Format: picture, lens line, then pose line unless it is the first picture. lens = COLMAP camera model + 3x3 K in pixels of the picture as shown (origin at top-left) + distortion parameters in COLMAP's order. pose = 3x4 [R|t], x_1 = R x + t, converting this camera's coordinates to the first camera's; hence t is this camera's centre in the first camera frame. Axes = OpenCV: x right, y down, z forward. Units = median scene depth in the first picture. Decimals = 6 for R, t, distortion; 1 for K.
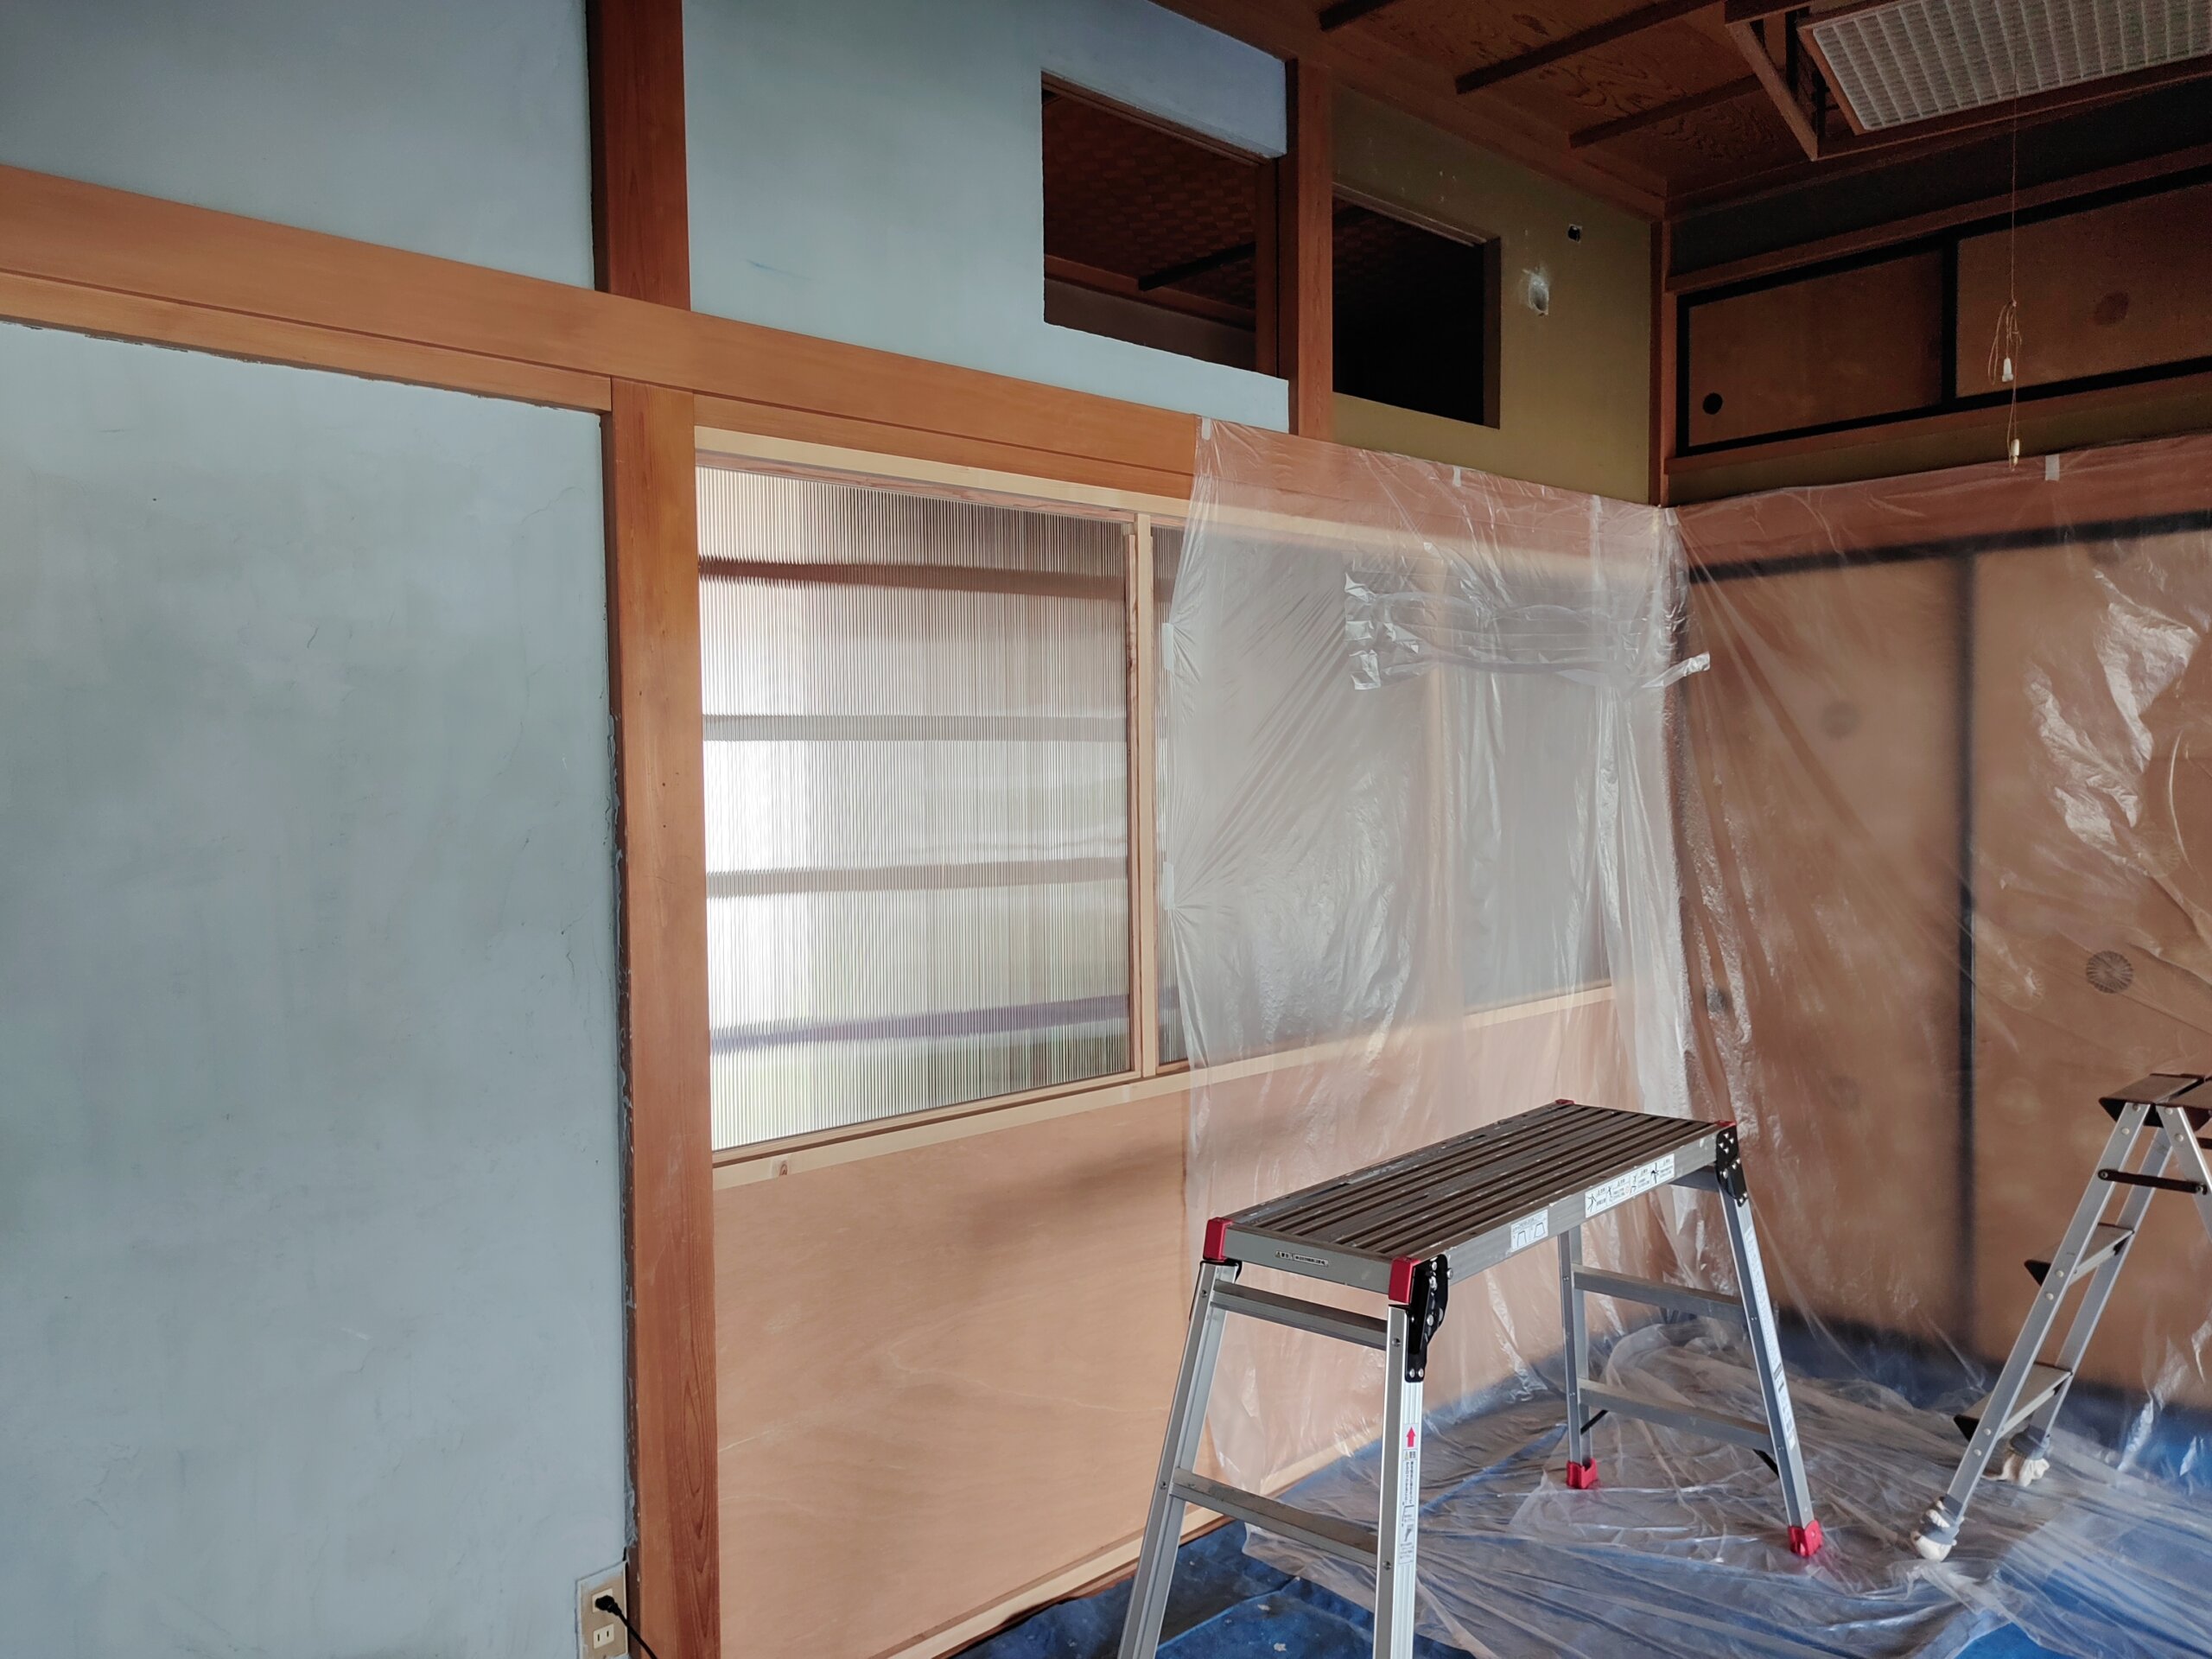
lens RADIAL K [[1627.2, 0, 1106.0], [0, 1627.2, 829.5], [0, 0, 1]] dist [0.058514, -0.054078]
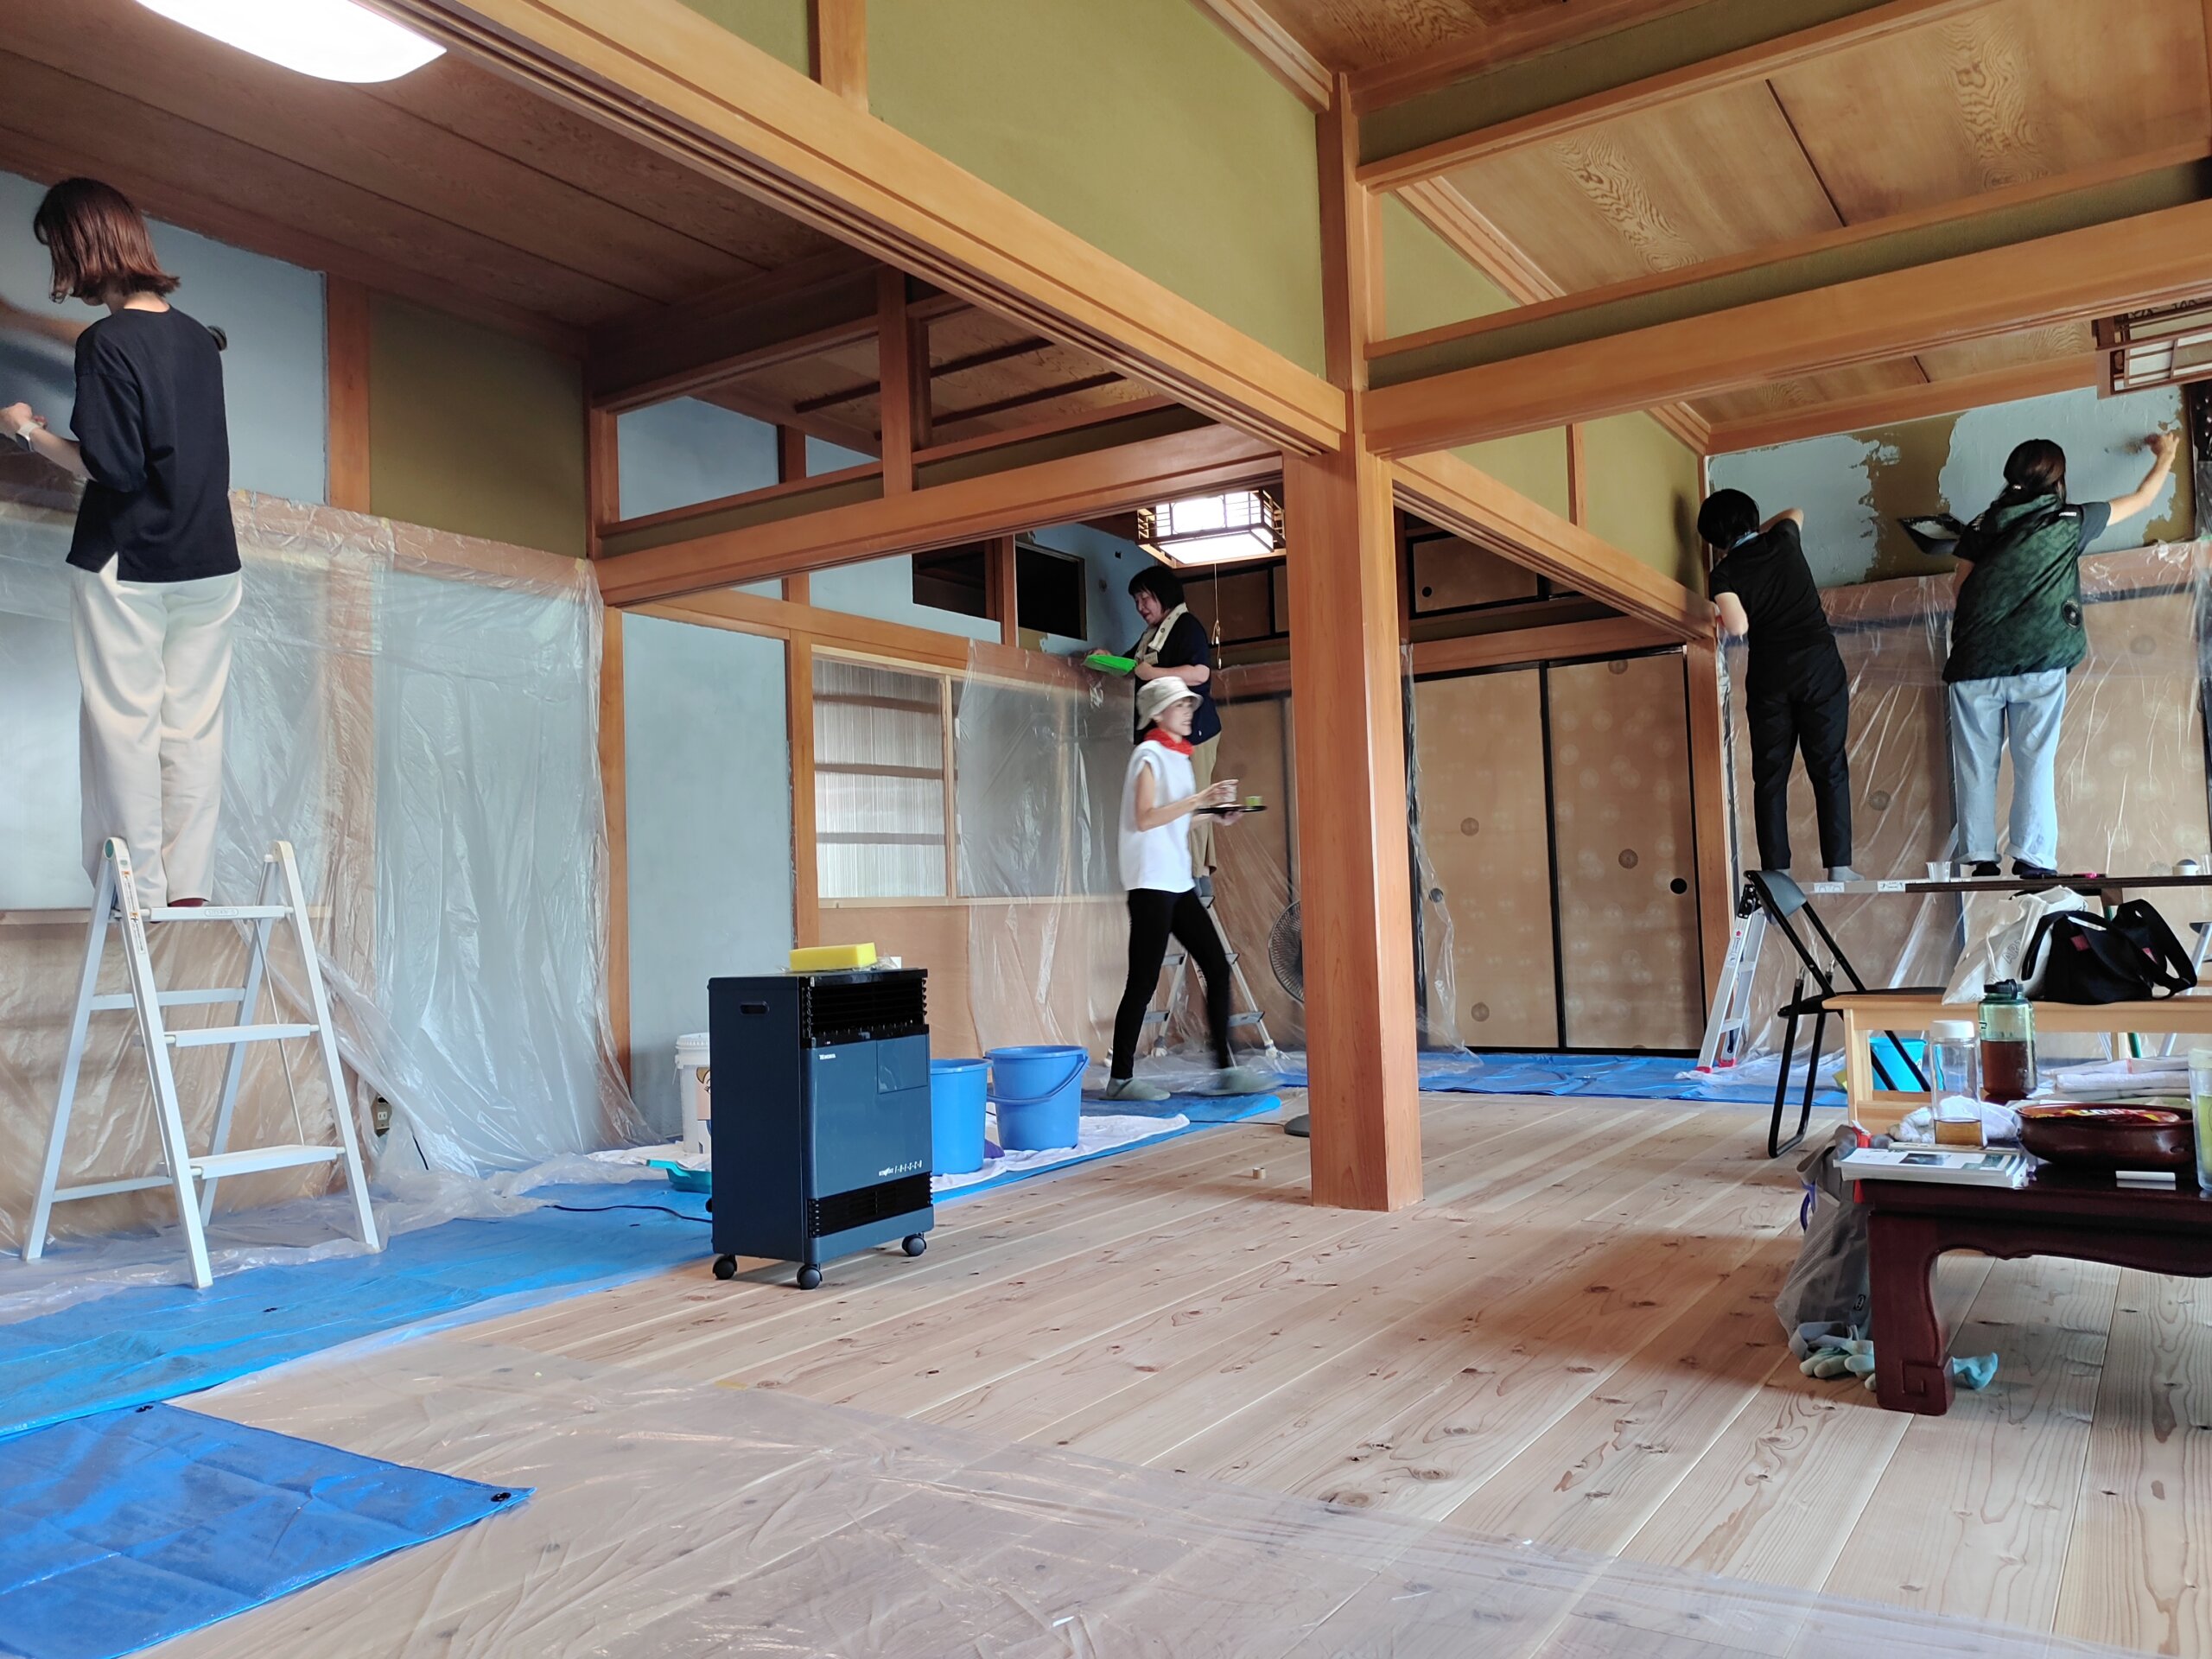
lens RADIAL K [[1627.2, 0, 1106.0], [0, 1627.2, 829.5], [0, 0, 1]] dist [0.058514, -0.054078]
pose [[0.974624, -0.002475, 0.223837, -0.292263], [0.021474, 0.996361, -0.082485, 0.248558], [-0.222818, 0.085198, 0.971130, -1.433738]]
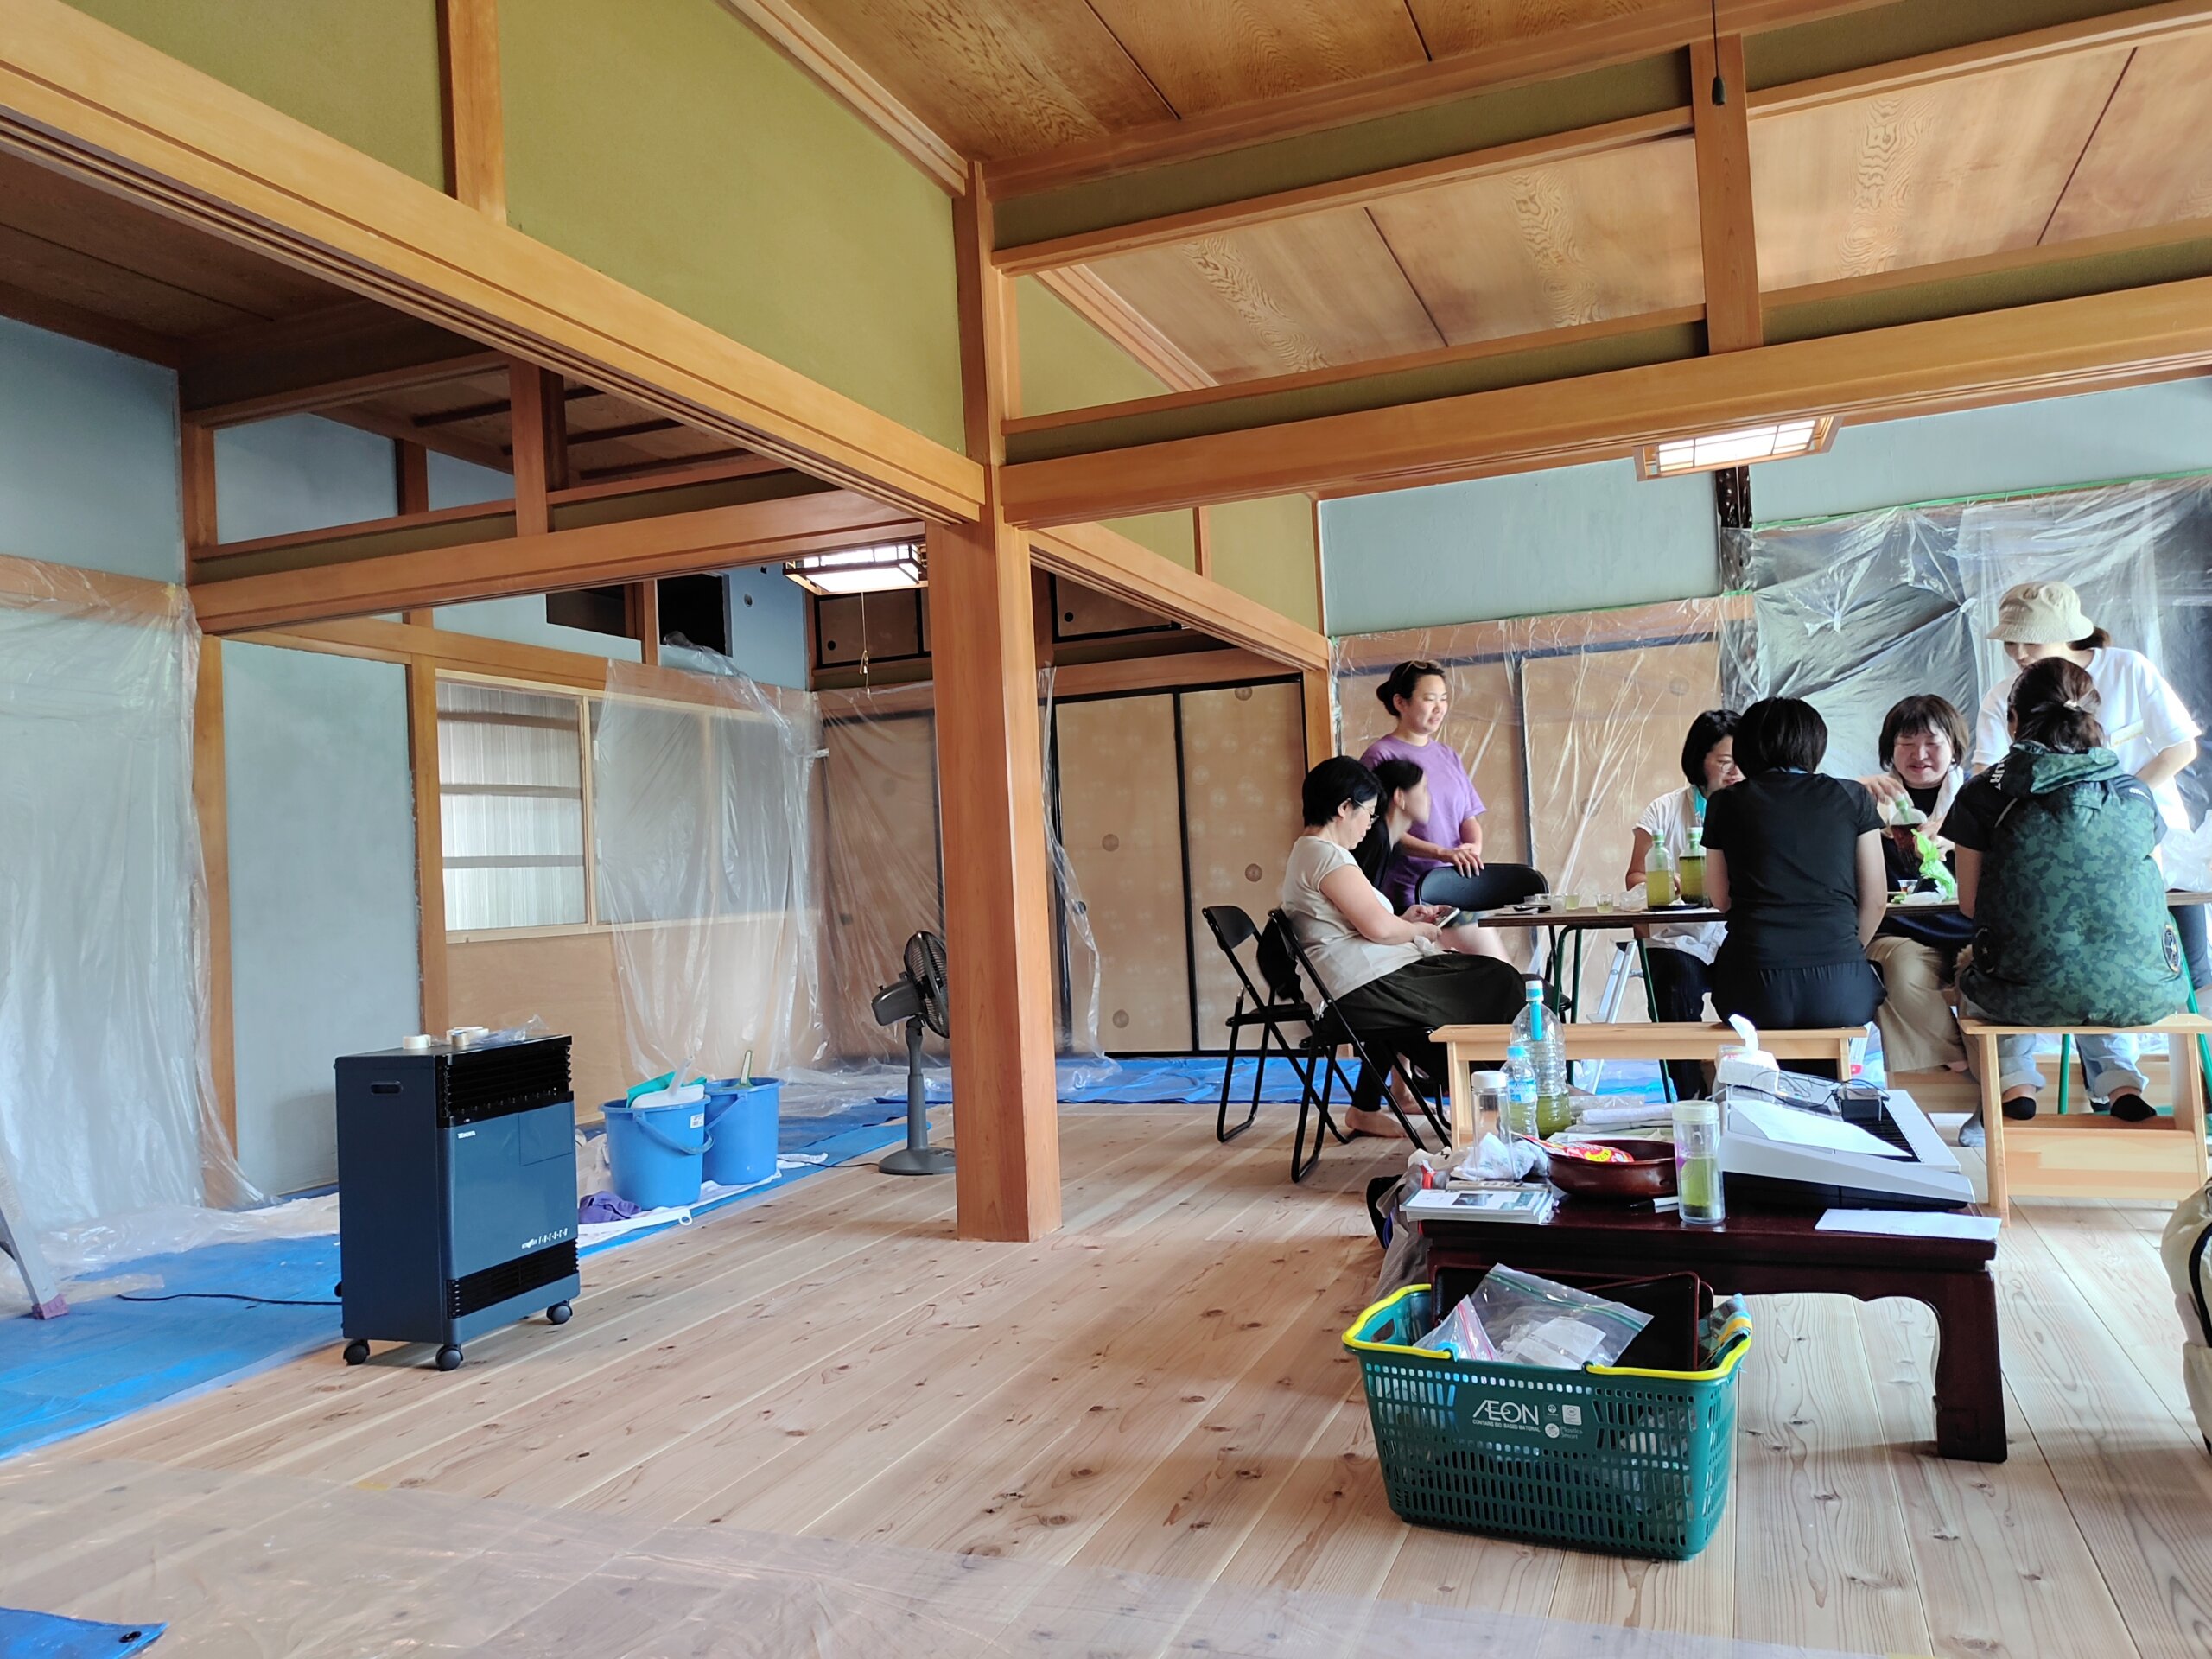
lens RADIAL K [[1627.2, 0, 1106.0], [0, 1627.2, 829.5], [0, 0, 1]] dist [0.058514, -0.054078]
pose [[0.905373, -0.011900, 0.424450, -0.305008], [0.044689, 0.996726, -0.067379, 0.200860], [-0.422258, 0.079971, 0.902941, -1.492298]]
